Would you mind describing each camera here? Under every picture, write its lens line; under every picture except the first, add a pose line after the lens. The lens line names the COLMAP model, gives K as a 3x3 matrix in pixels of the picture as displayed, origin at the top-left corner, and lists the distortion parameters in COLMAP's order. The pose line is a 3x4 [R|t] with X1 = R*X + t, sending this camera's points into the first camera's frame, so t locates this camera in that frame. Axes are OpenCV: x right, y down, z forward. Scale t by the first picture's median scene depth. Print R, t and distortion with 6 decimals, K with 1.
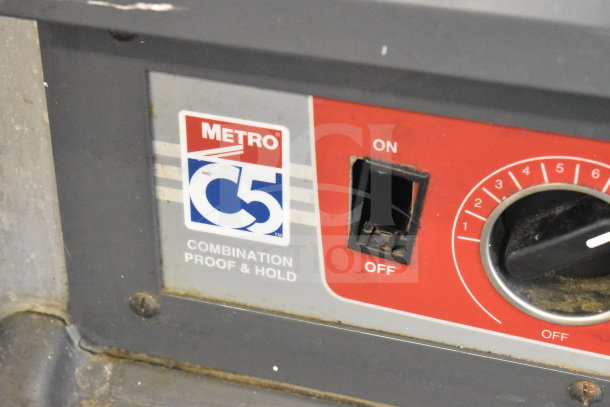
lens RADIAL K [[1389.8, 0, 303.4], [0, 1389.8, 203.0], [0, 0, 1]] dist [0.071949, 0.000000]
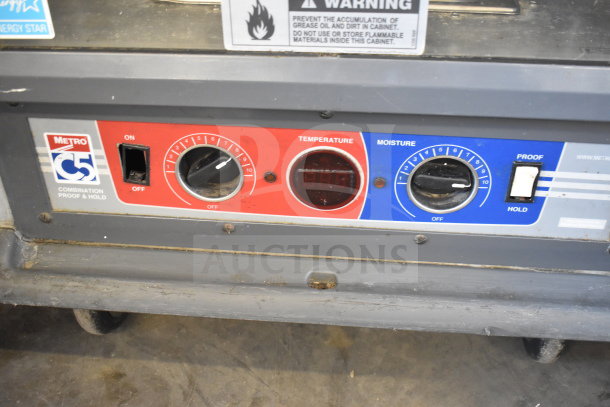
lens RADIAL K [[678.1, 0, 303.9], [0, 678.1, 206.4], [0, 0, 1]] dist [-0.064392, 0.000000]
pose [[0.978883, -0.124342, 0.162255, 0.143578], [0.117946, 0.991834, 0.048510, 0.054683], [-0.166962, -0.028349, 0.985556, -0.211849]]
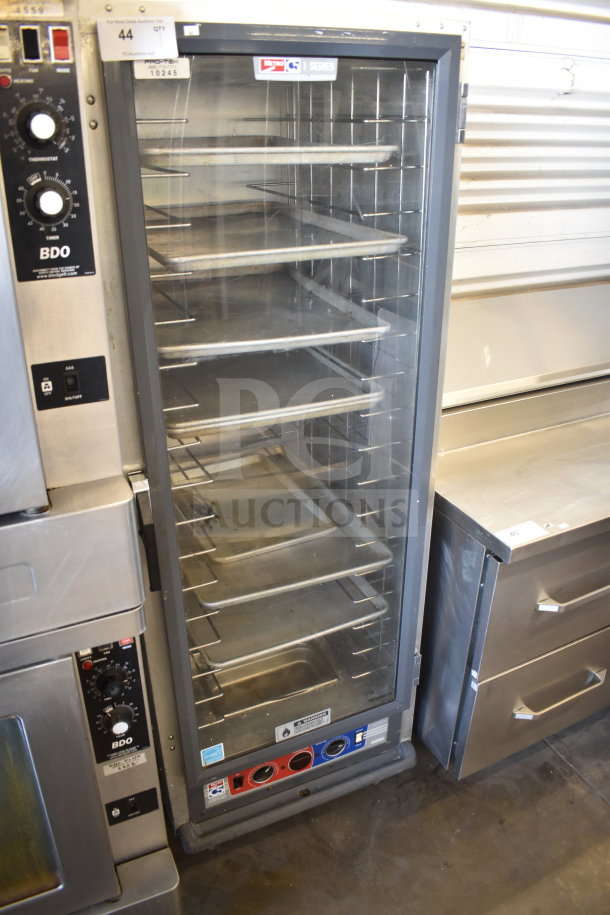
lens RADIAL K [[710.6, 0, 311.1], [0, 710.6, 456.9], [0, 0, 1]] dist [-0.089735, 0.006693]
pose [[0.744411, -0.292361, 0.600314, -1.228512], [0.366779, 0.930306, -0.001747, -1.306303], [-0.557965, 0.221483, 0.799763, -2.221055]]
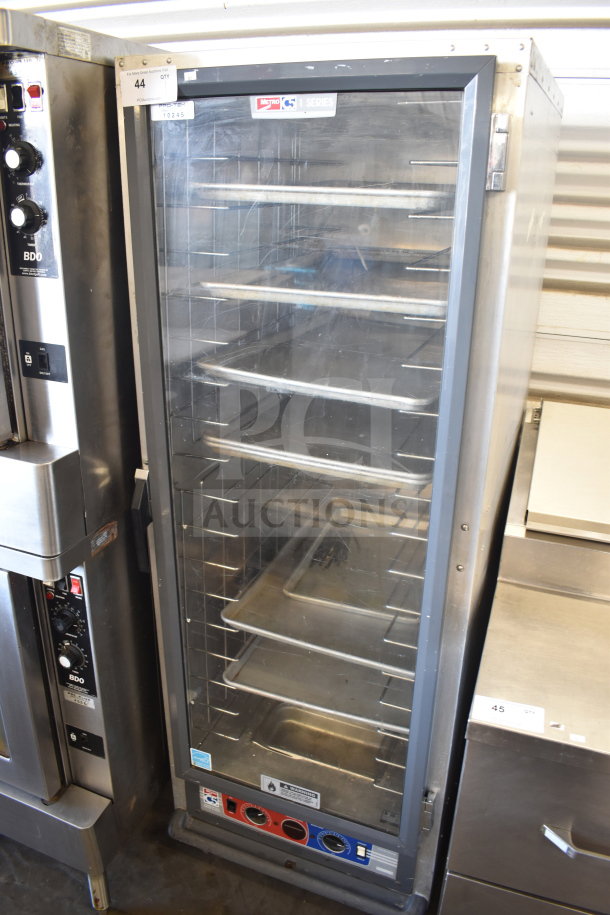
lens RADIAL K [[710.6, 0, 304.2], [0, 710.6, 460.4], [0, 0, 1]] dist [-0.089735, 0.006693]
pose [[0.995719, 0.049425, -0.078103, 0.583252], [-0.063502, 0.979822, -0.189517, -1.009103], [0.067160, 0.193665, 0.978766, -2.583634]]
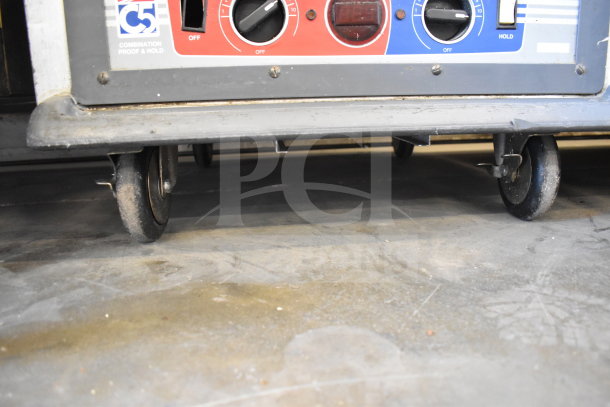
lens RADIAL K [[473.8, 0, 304.1], [0, 473.8, 201.8], [0, 0, 1]] dist [-0.089735, 0.006693]
pose [[0.923300, -0.115559, 0.366283, -0.121023], [0.238742, 0.919718, -0.311642, 0.689818], [-0.300865, 0.375186, 0.876765, 0.250640]]
